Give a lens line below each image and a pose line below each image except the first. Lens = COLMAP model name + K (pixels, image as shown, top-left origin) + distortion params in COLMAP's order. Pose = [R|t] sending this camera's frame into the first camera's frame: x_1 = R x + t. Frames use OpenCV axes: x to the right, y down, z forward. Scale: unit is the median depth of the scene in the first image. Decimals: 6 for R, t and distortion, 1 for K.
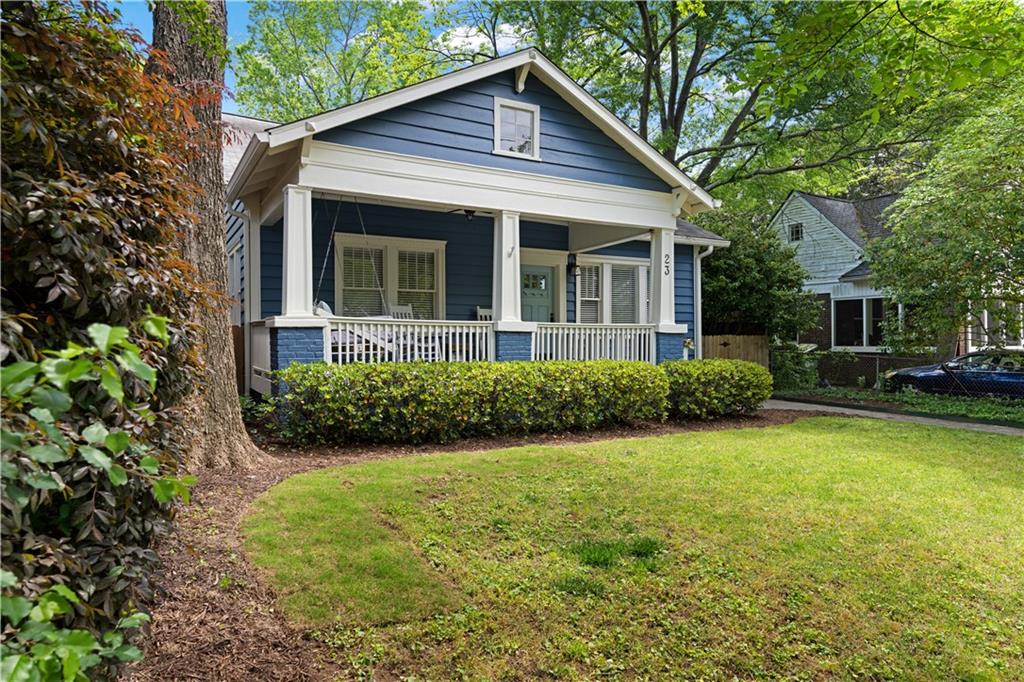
lens RADIAL K [[642.6, 0, 514.4], [0, 642.6, 334.0], [0, 0, 1]] dist [-0.002315, 0.002244]
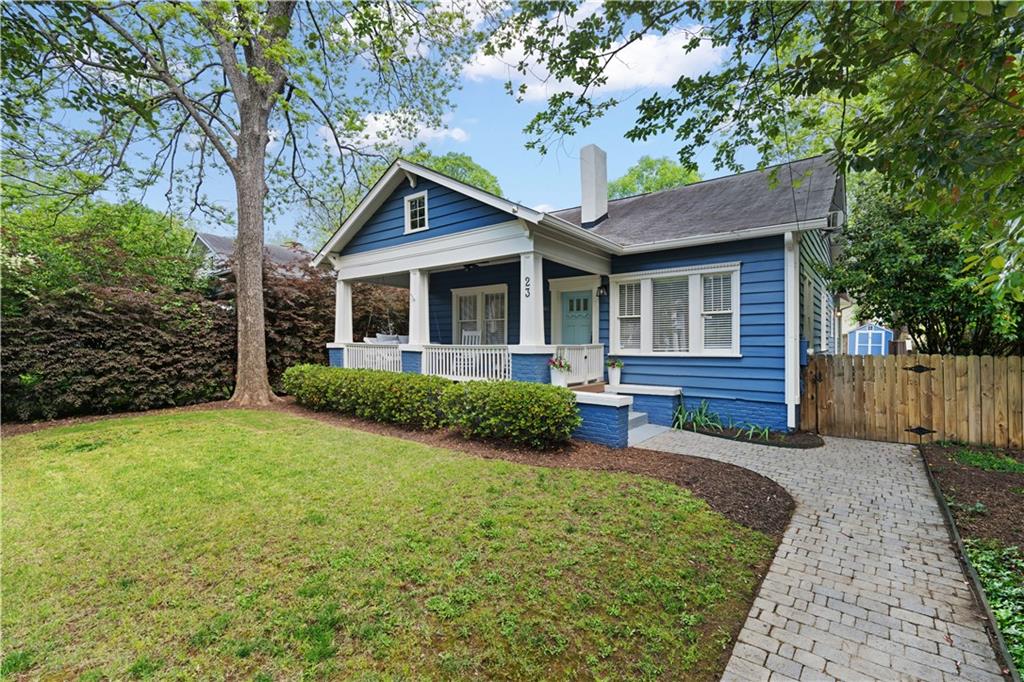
lens RADIAL K [[457.4, 0, 514.4], [0, 457.4, 342.9], [0, 0, 1]] dist [-0.000668, 0.000474]
pose [[0.375169, 0.004763, -0.926944, 1.036976], [0.009744, 0.999911, 0.009082, -0.029132], [0.926905, -0.012439, 0.375089, 0.797989]]
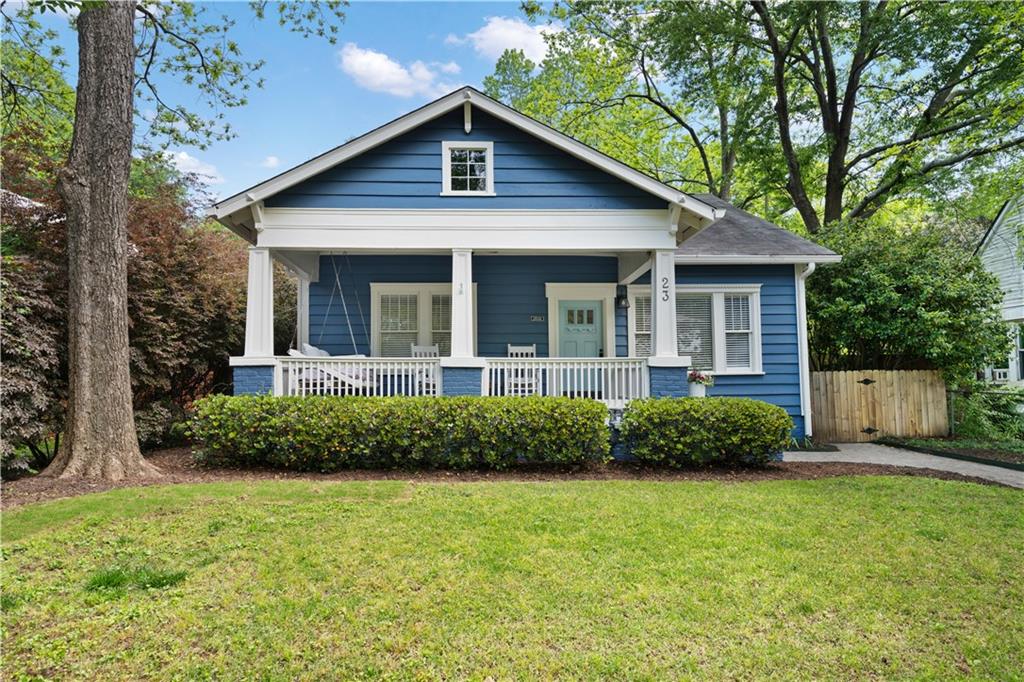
lens RADIAL K [[607.1, 0, 513.2], [0, 607.1, 343.6], [0, 0, 1]] dist [-0.000909, 0.000555]
pose [[0.885782, -0.033475, -0.462894, 0.496359], [0.009260, 0.998472, -0.054487, 0.011272], [0.464010, 0.043977, 0.884738, 0.190292]]
